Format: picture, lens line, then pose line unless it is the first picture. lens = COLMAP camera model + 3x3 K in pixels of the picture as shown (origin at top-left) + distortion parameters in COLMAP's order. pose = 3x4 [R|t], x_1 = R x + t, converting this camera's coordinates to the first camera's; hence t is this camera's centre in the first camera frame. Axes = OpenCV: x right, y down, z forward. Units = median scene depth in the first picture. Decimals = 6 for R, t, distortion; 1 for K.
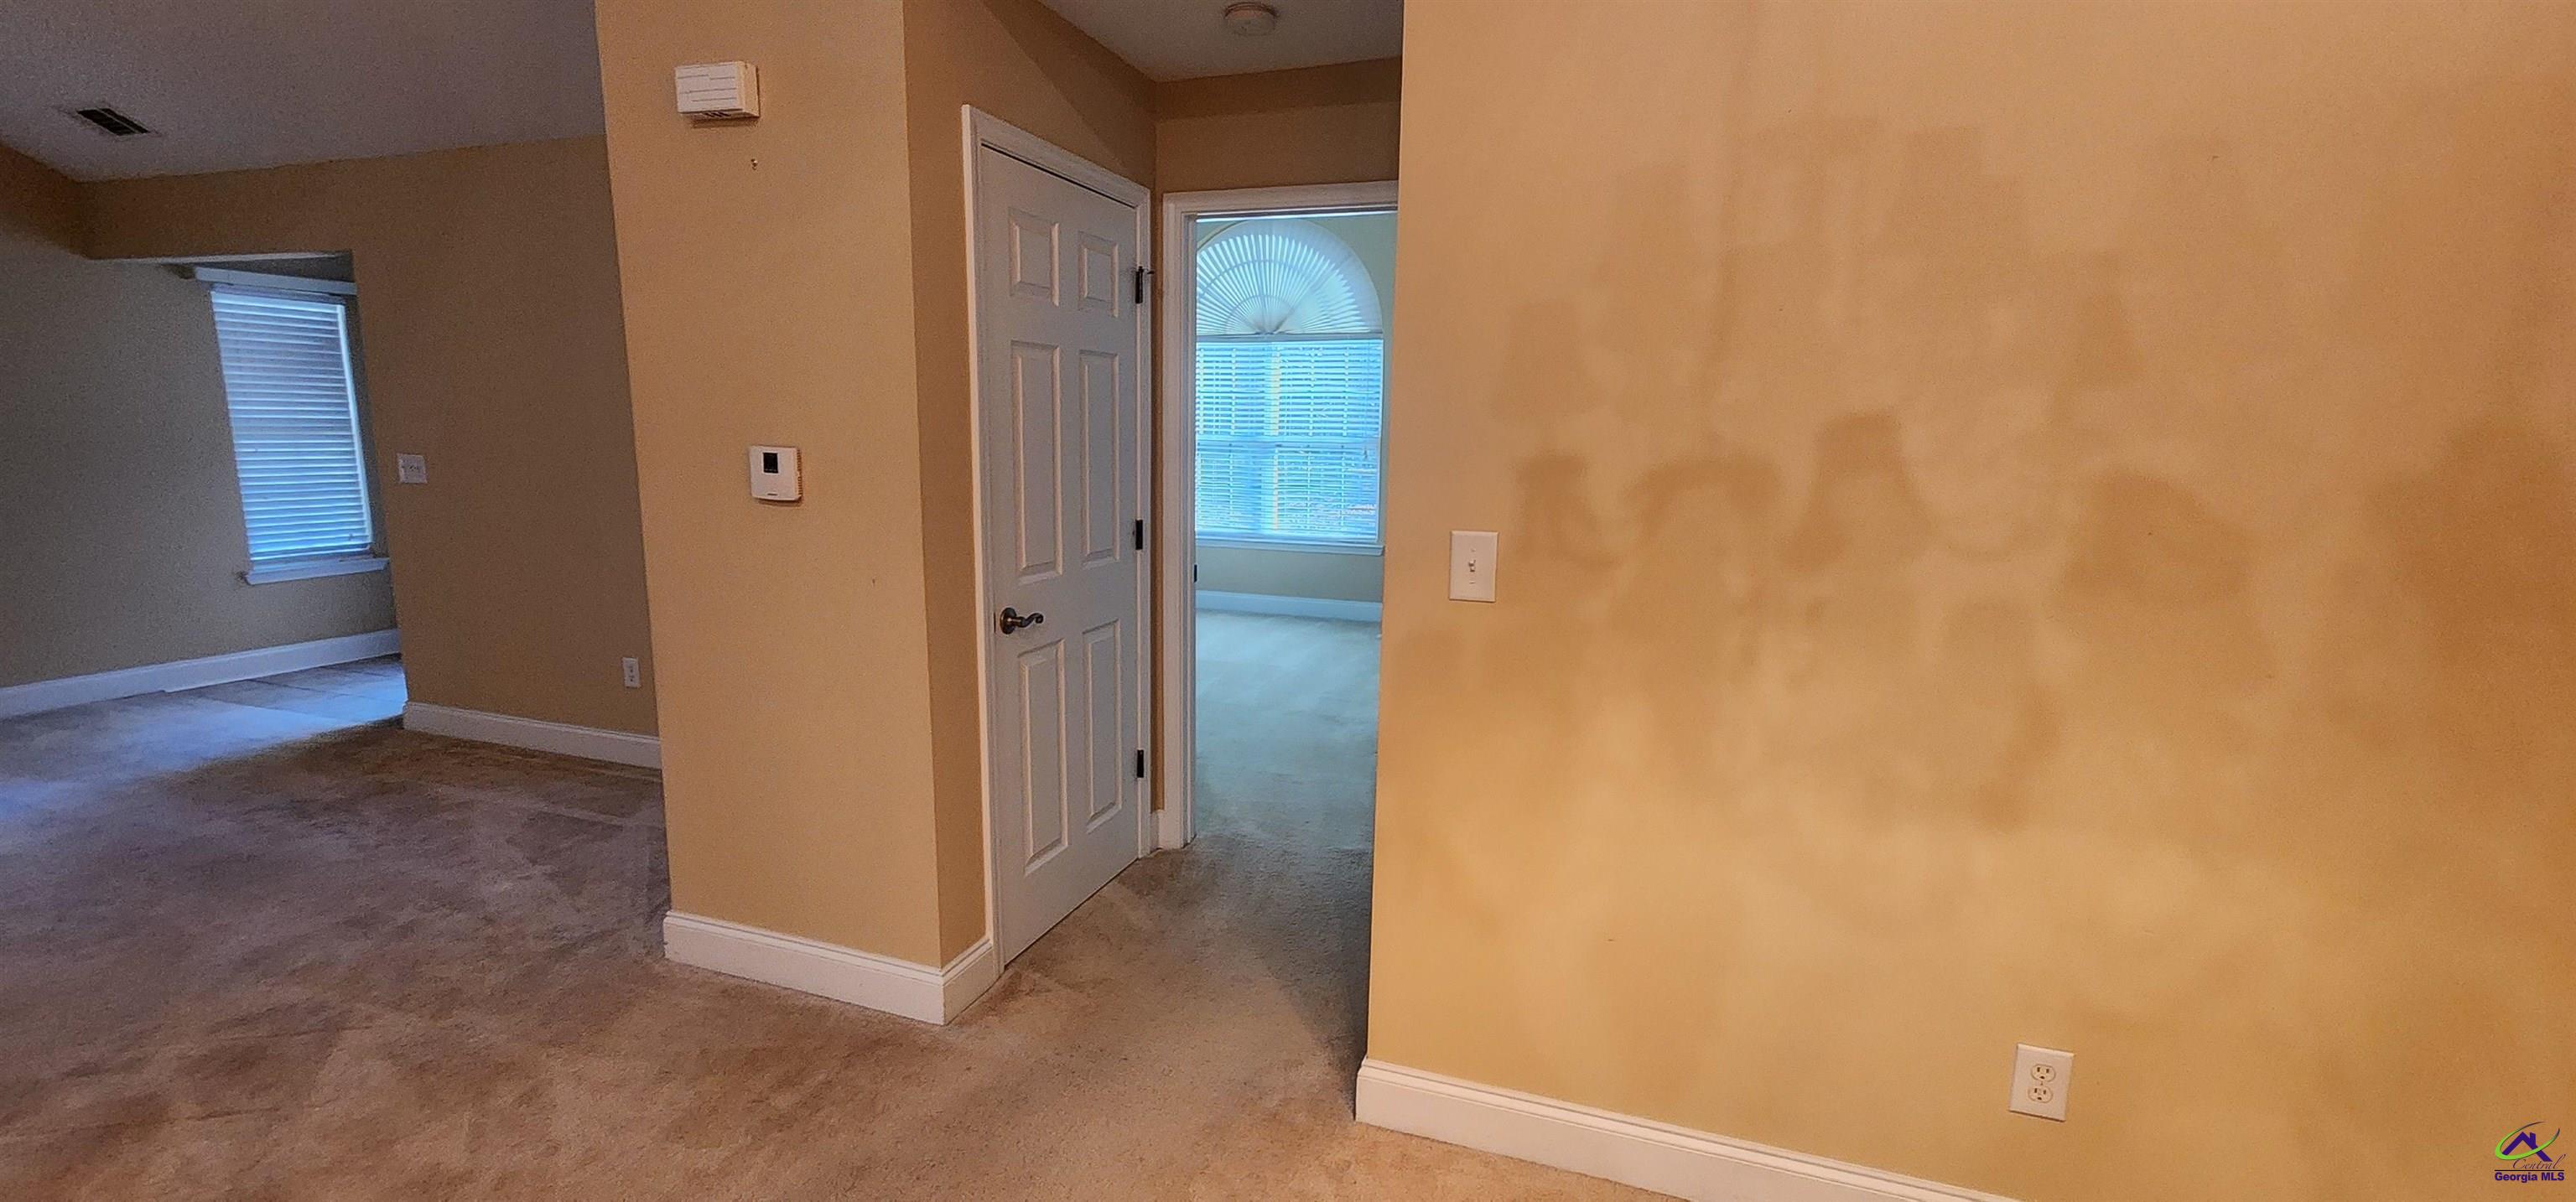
lens RADIAL K [[1068.4, 0, 1280.9], [0, 1068.4, 614.4], [0, 0, 1]] dist [0.014902, 0.000052]
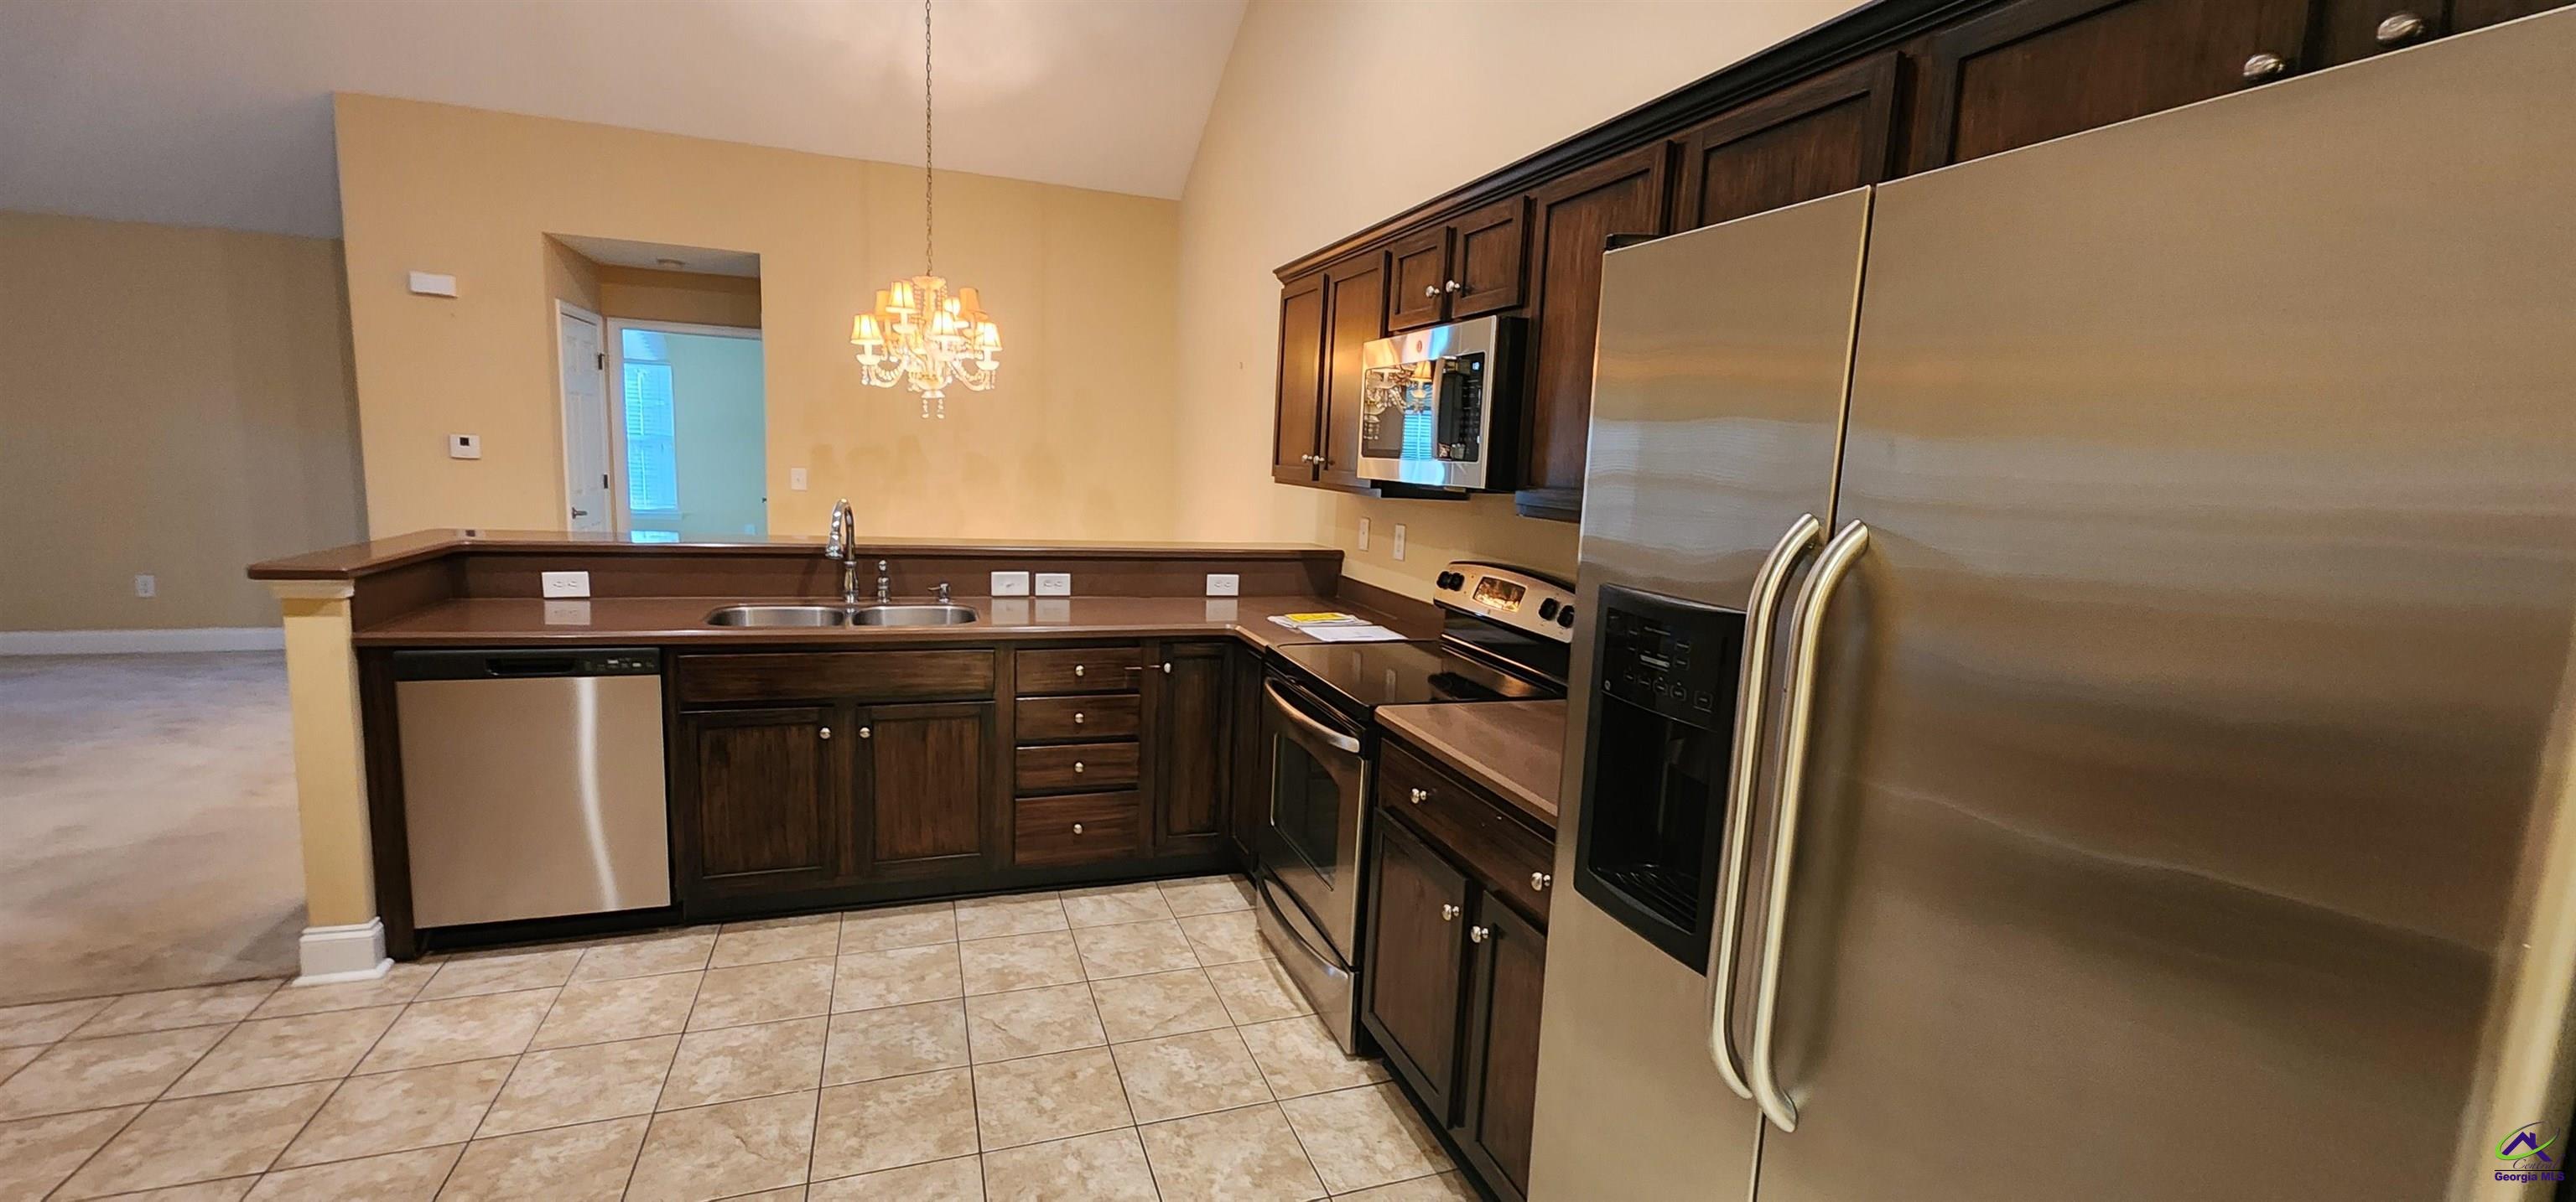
lens RADIAL K [[1068.4, 0, 1280.9], [0, 1068.4, 614.4], [0, 0, 1]] dist [0.014902, 0.000052]
pose [[0.788089, -0.076361, 0.610807, -0.533416], [0.079750, 0.996579, 0.021692, 0.320609], [-0.610374, 0.031617, 0.791482, -1.907606]]
